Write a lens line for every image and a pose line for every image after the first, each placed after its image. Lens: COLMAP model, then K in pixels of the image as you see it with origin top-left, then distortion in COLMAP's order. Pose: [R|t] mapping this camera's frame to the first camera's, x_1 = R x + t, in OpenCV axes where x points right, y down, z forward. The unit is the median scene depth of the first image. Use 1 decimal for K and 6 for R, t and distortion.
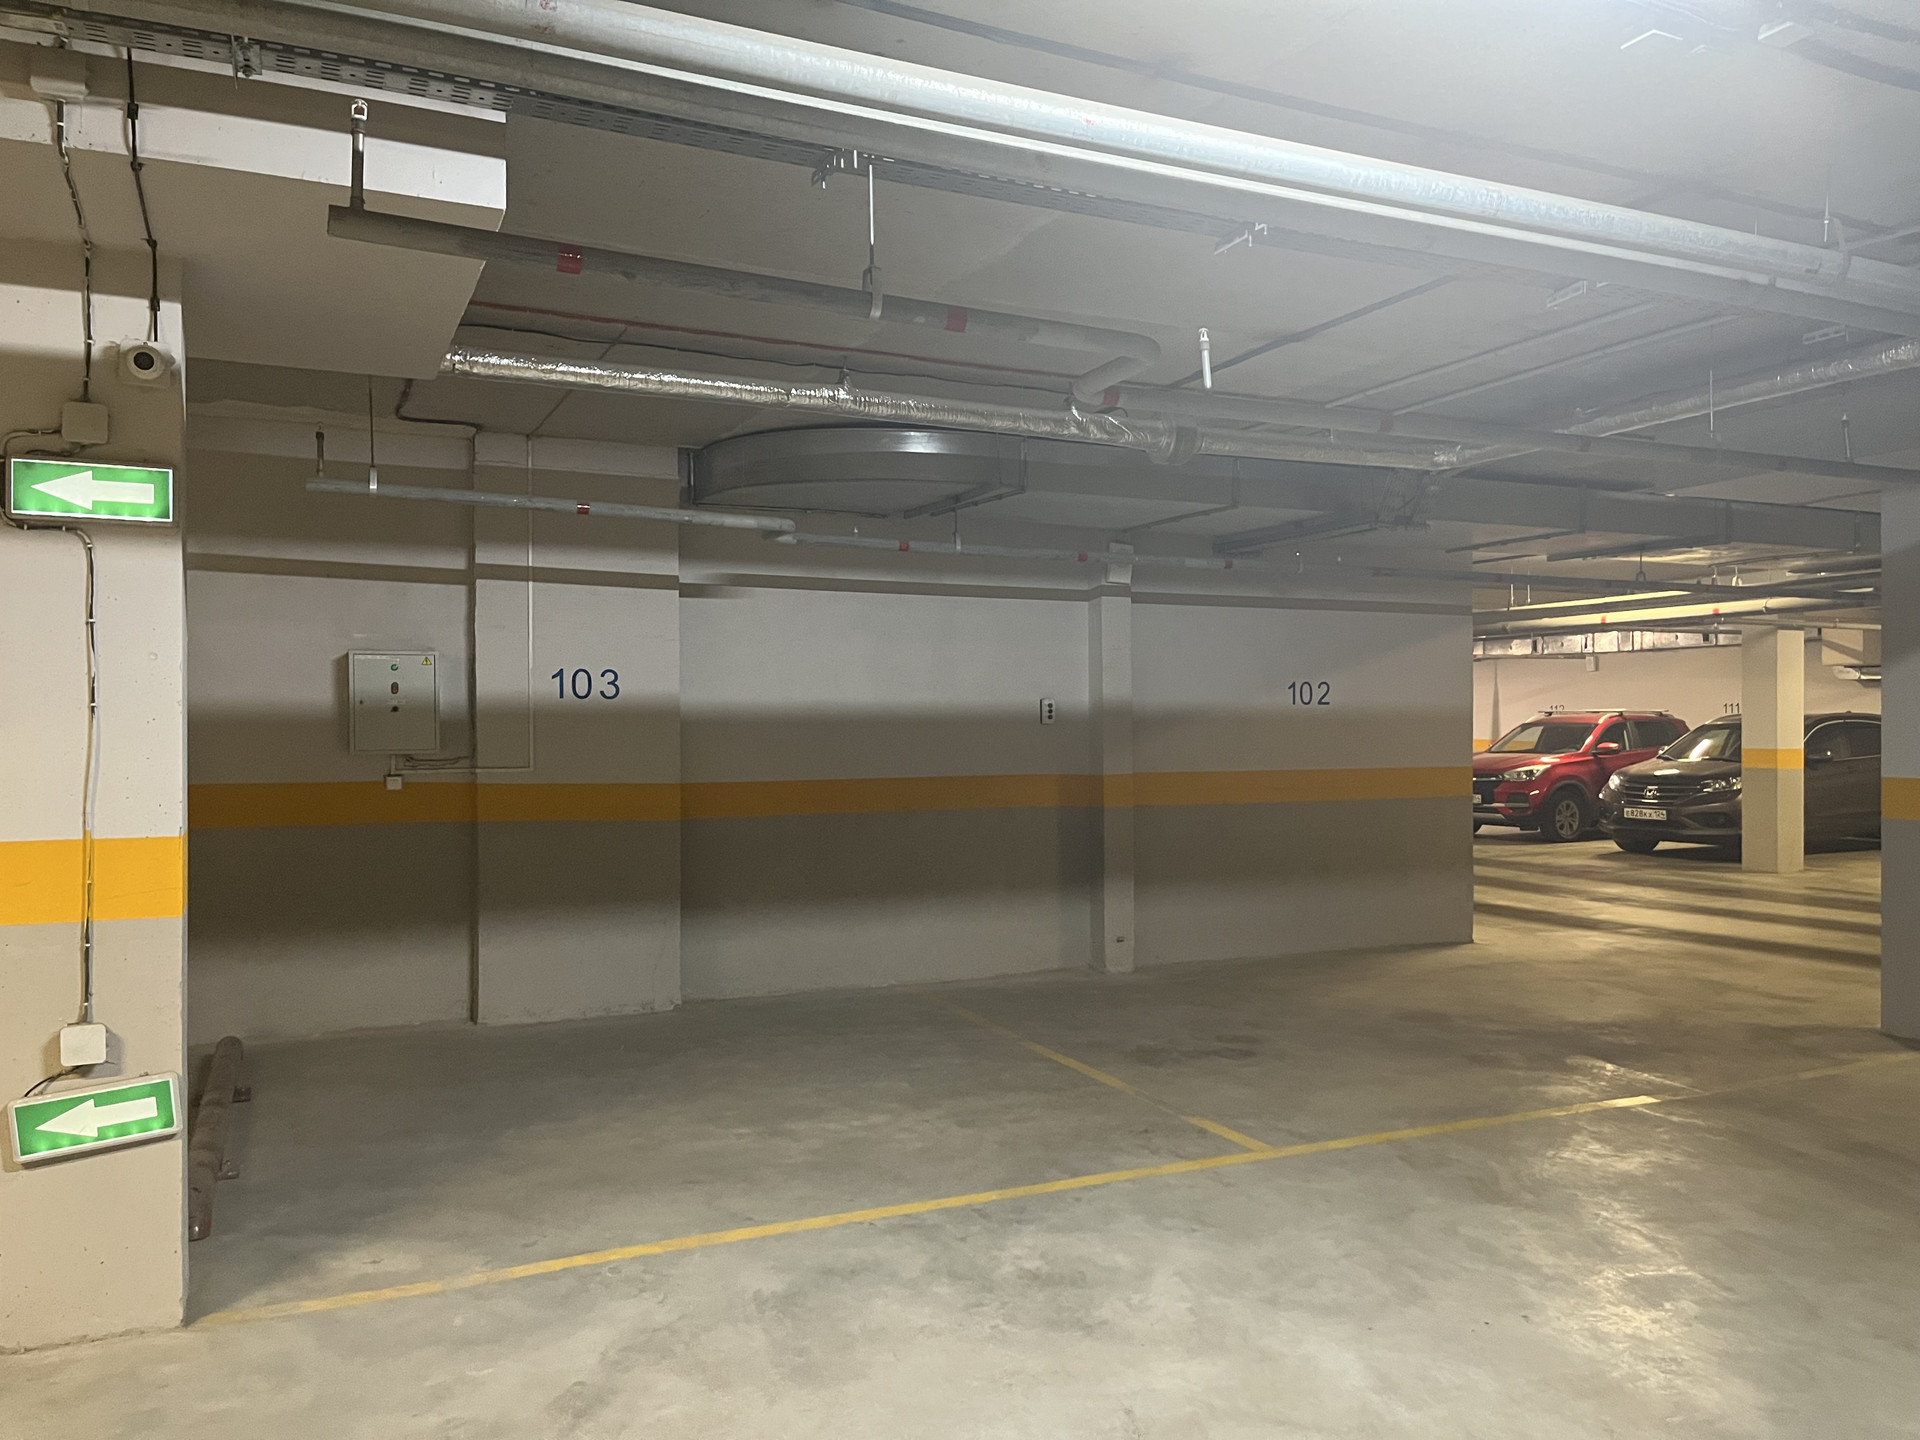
lens RADIAL K [[1444.0, 0, 959.4], [0, 1444.0, 731.0], [0, 0, 1]] dist [0.055316, -0.056295]
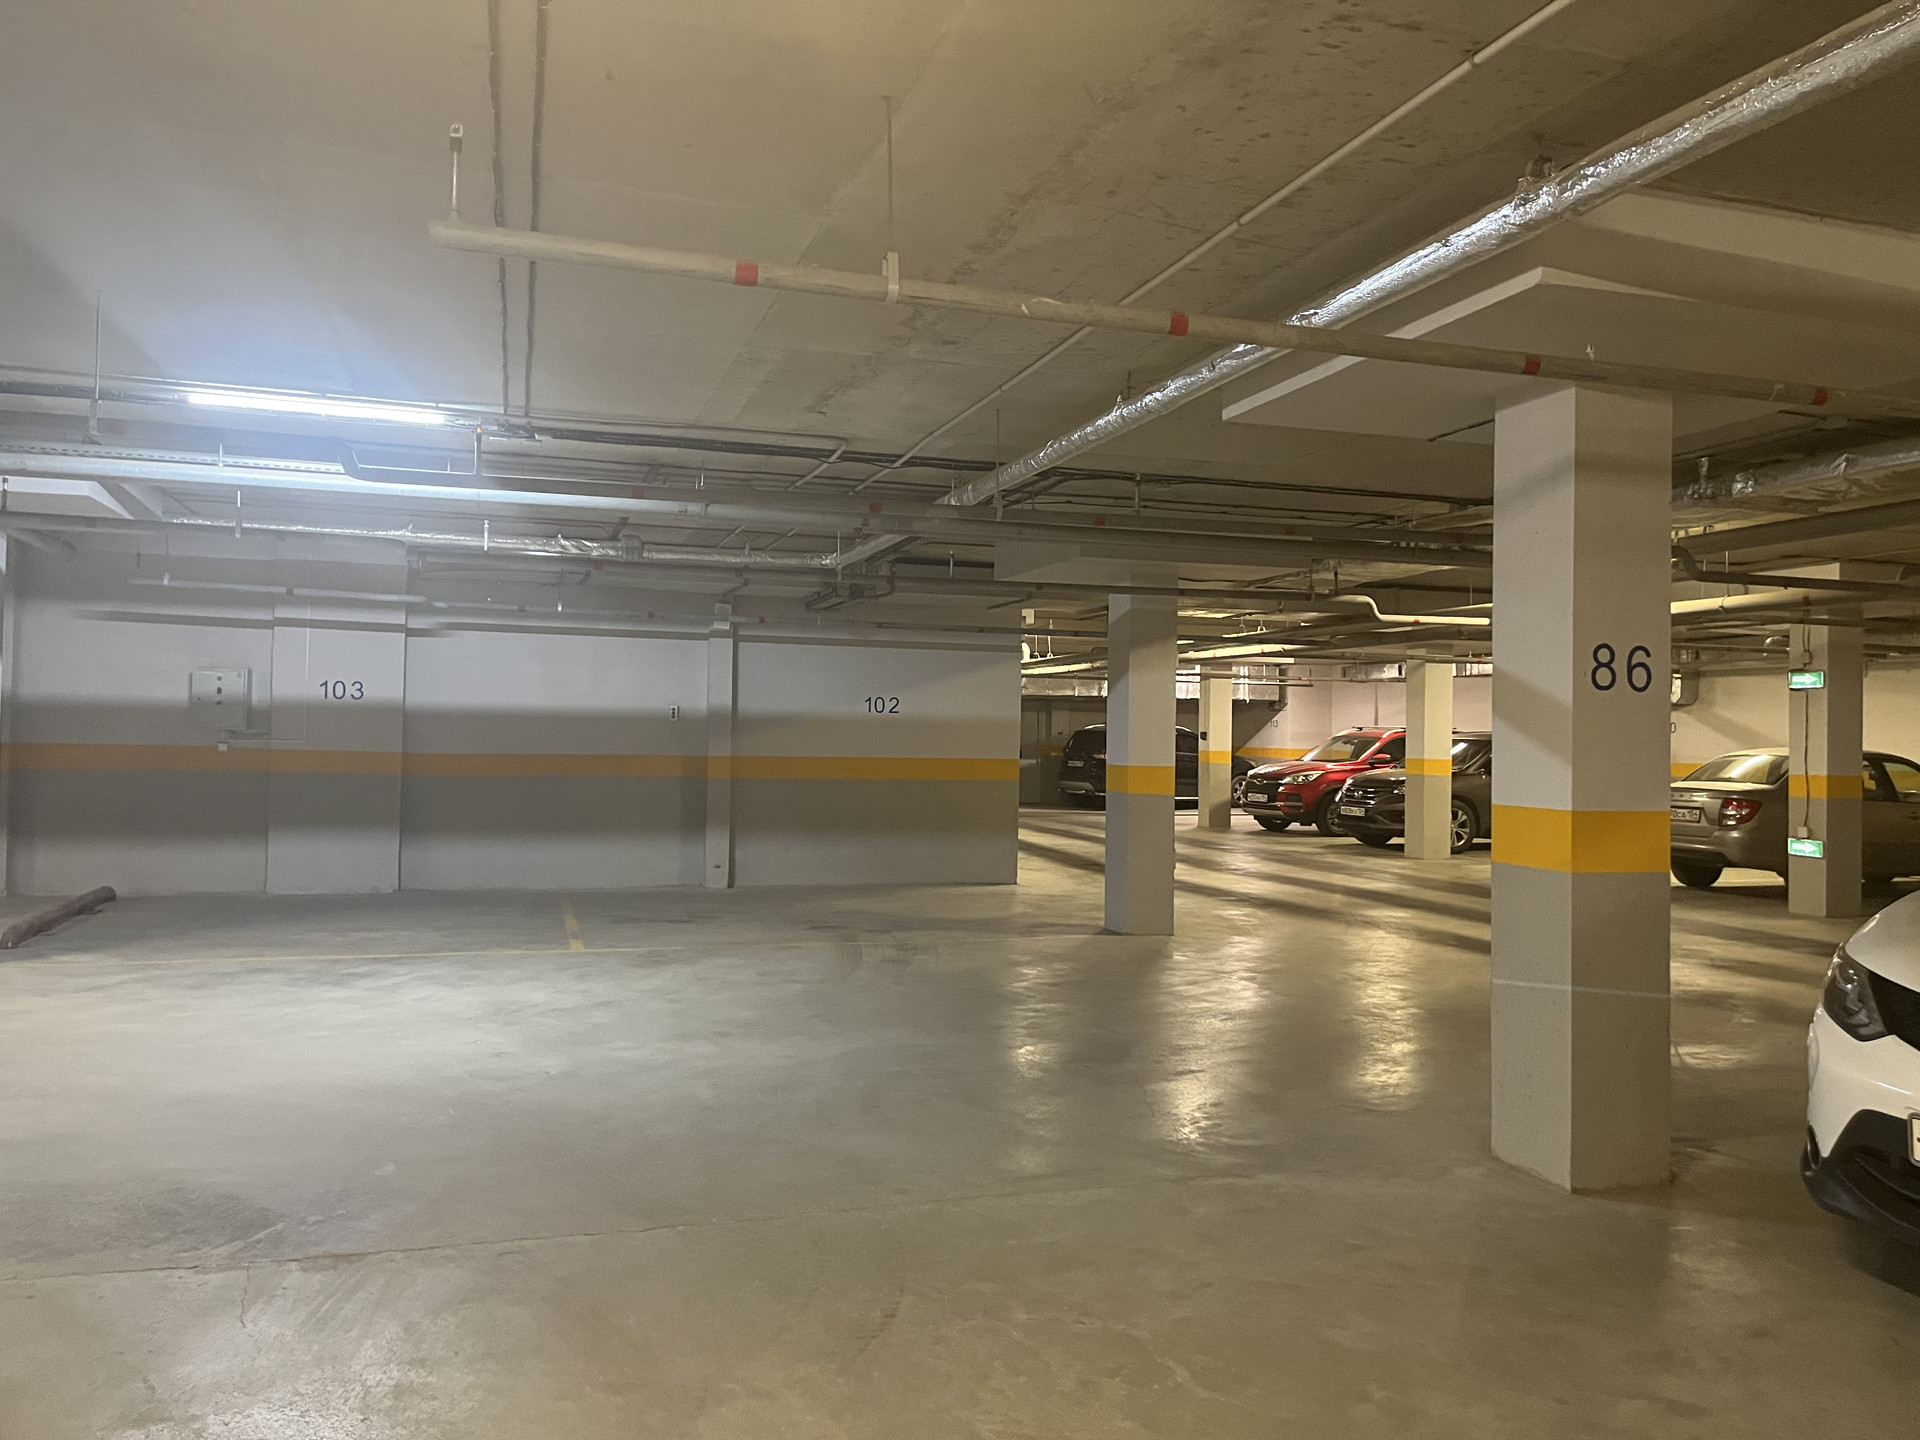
lens RADIAL K [[1444.0, 0, 954.3], [0, 1444.0, 707.0], [0, 0, 1]] dist [0.055316, -0.056295]
pose [[0.991252, 0.018741, -0.130647, 0.644489], [-0.021737, 0.999532, -0.021543, 0.007026], [0.130182, 0.024194, 0.991195, -0.539315]]
